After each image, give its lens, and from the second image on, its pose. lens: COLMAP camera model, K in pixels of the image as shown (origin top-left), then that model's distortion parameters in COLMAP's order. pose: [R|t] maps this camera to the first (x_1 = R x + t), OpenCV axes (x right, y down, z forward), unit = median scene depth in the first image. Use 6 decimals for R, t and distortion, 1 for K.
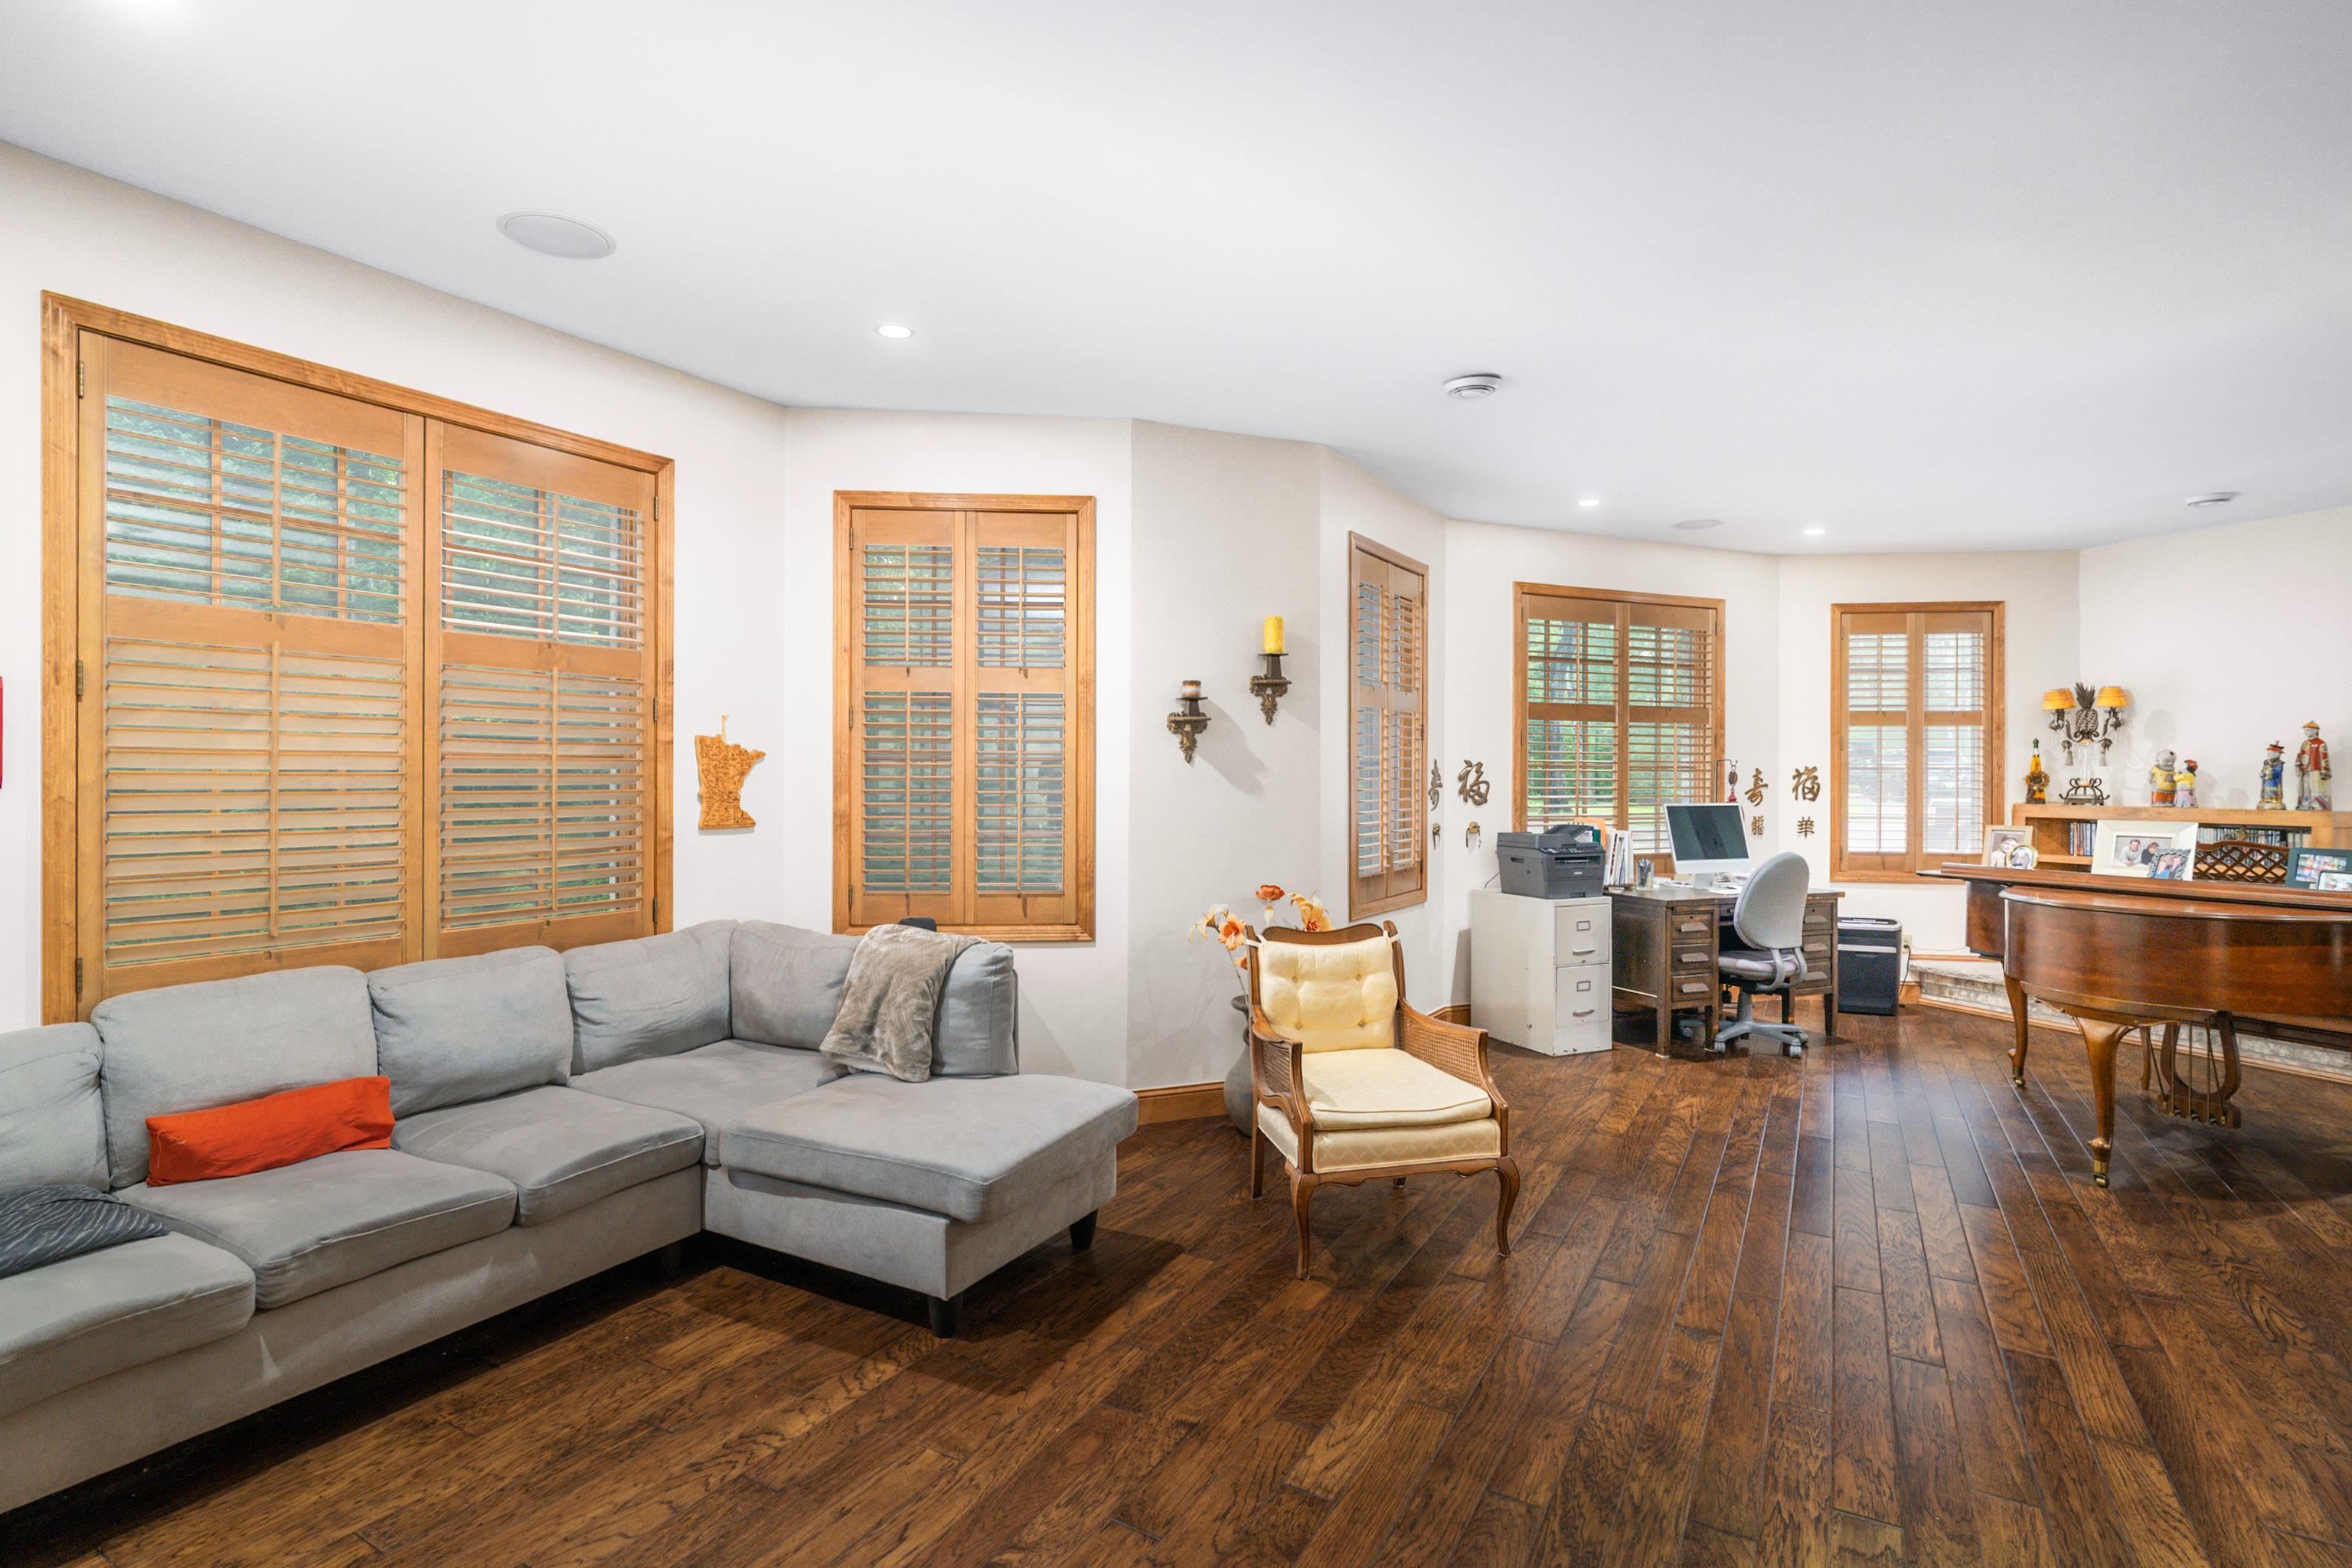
lens RADIAL K [[1124.6, 0, 1189.6], [0, 1124.6, 779.9], [0, 0, 1]] dist [-0.005346, -0.000159]
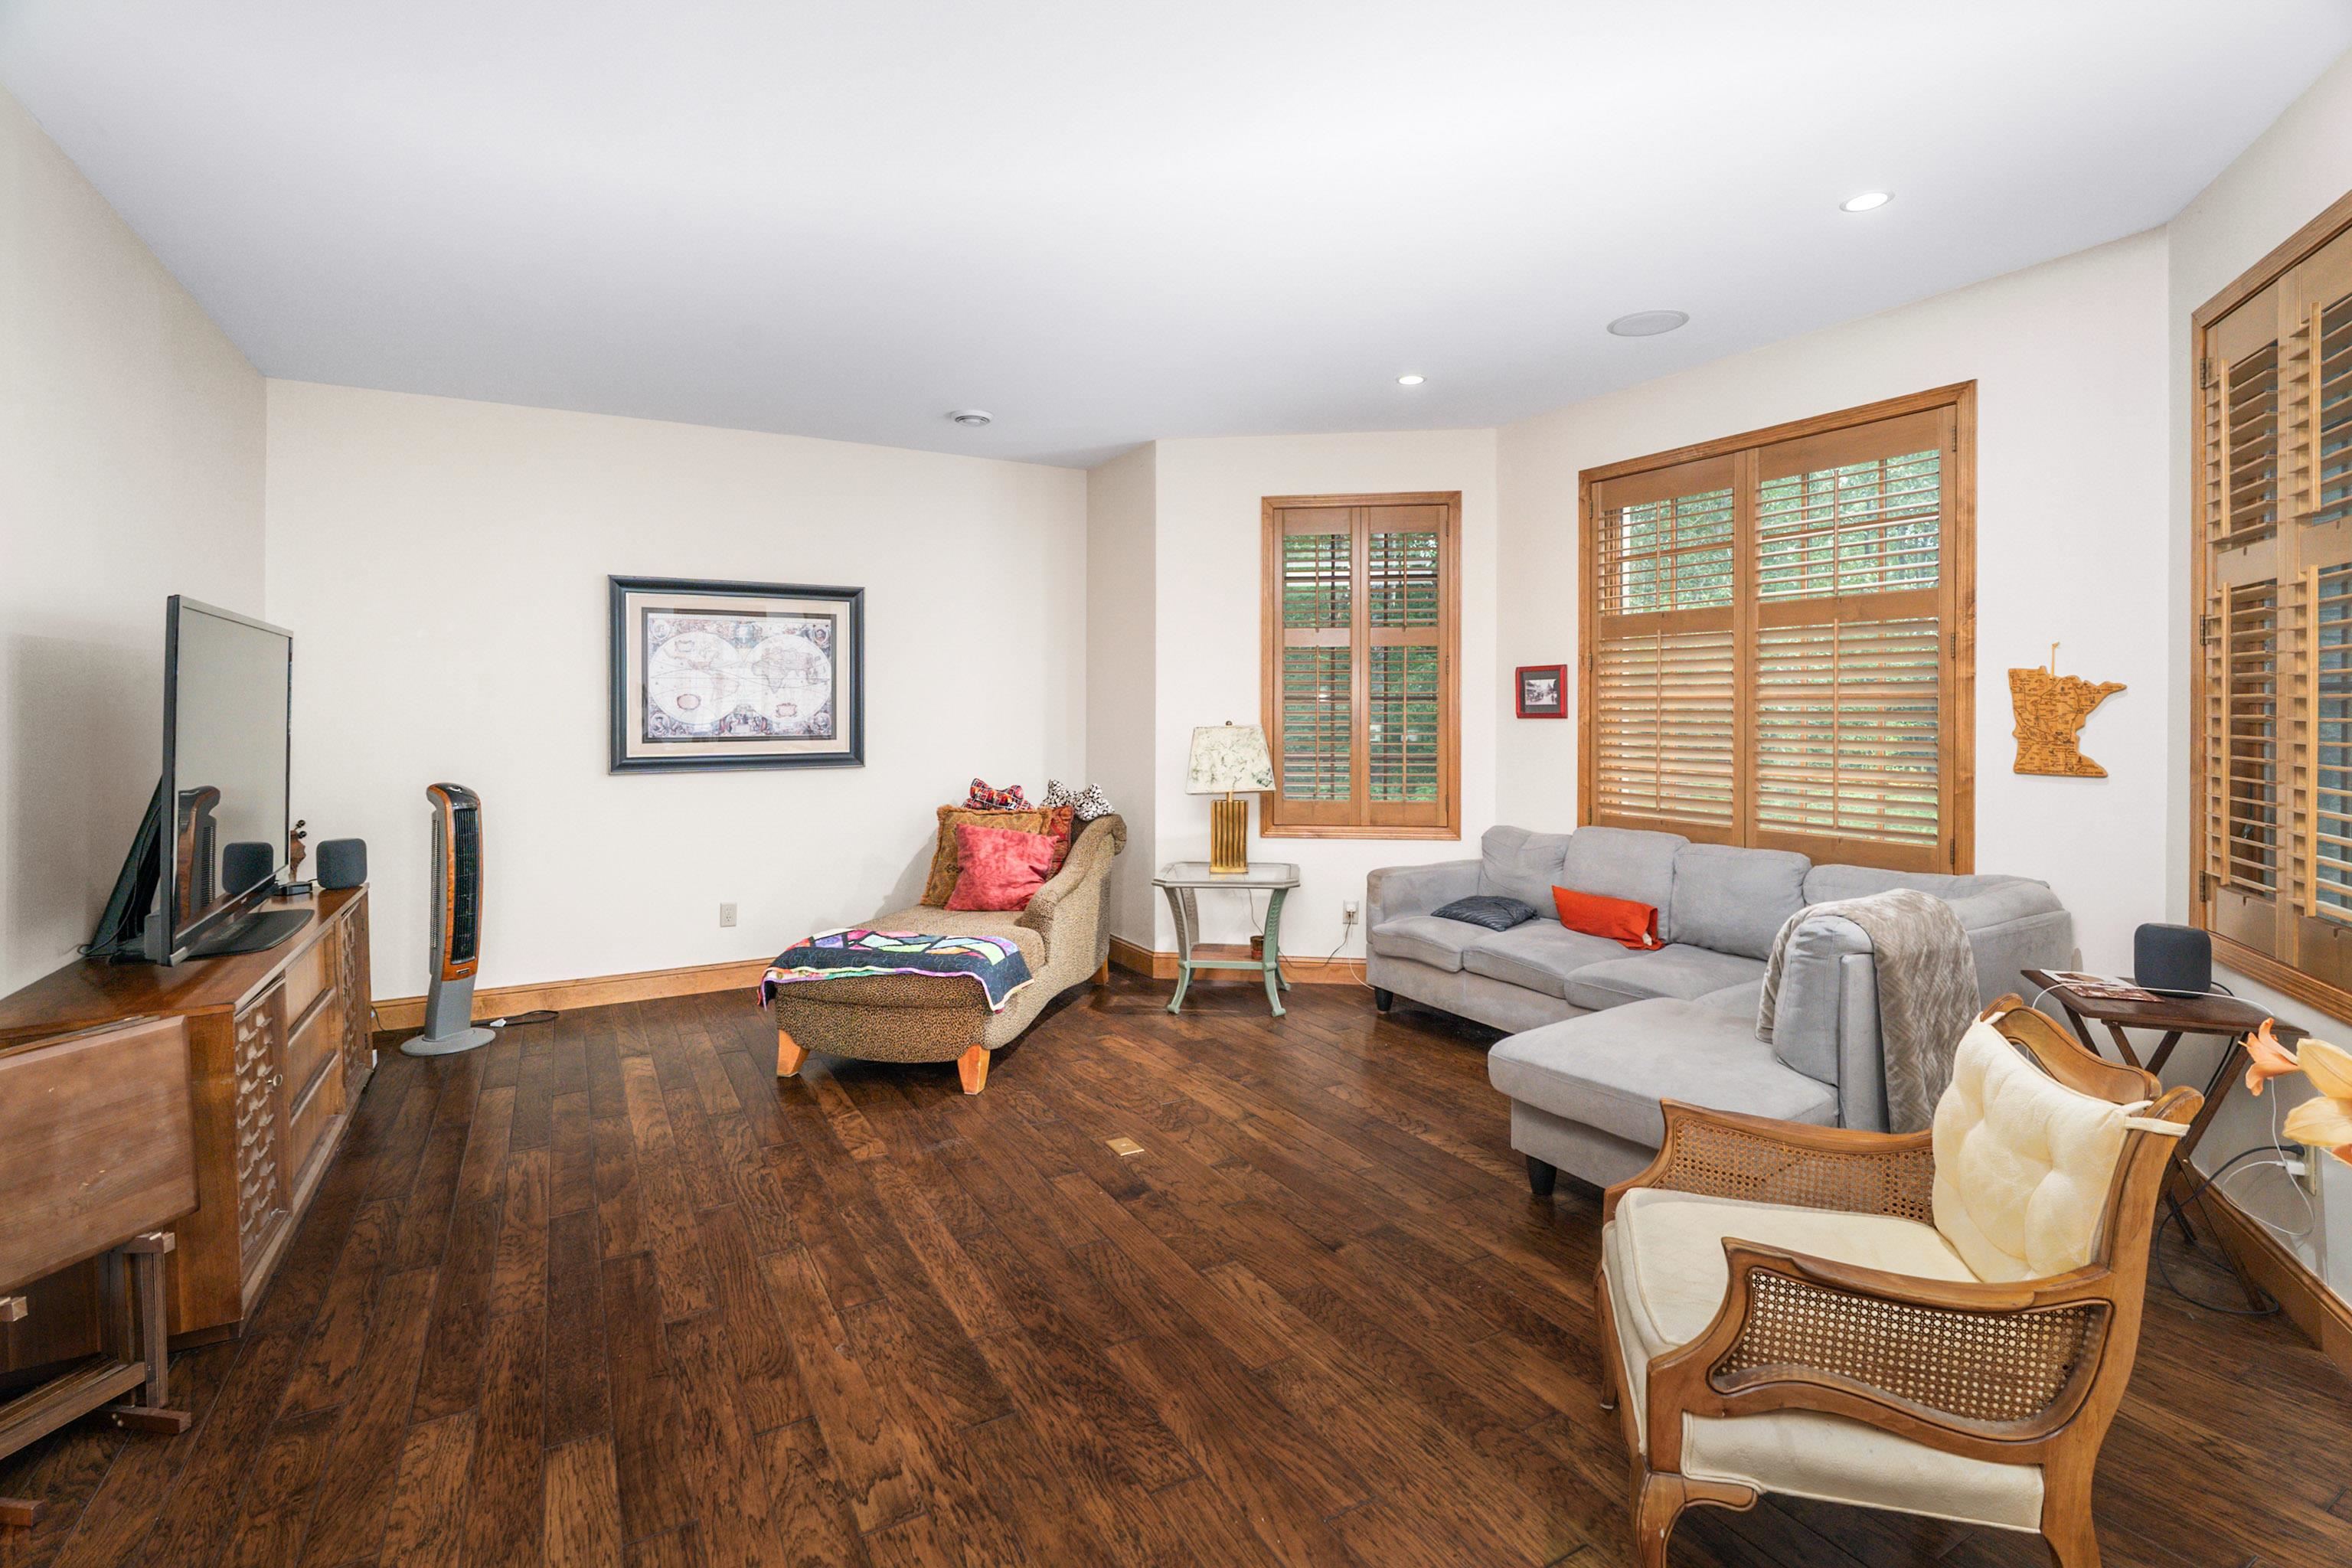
lens RADIAL K [[1082.0, 0, 1174.4], [0, 1082.0, 705.6], [0, 0, 1]] dist [-0.000896, 0.000124]
pose [[-0.502373, -0.003066, -0.864646, 0.980953], [-0.004977, 0.999987, -0.000654, -0.009003], [0.864637, 0.003975, -0.502382, 1.279291]]
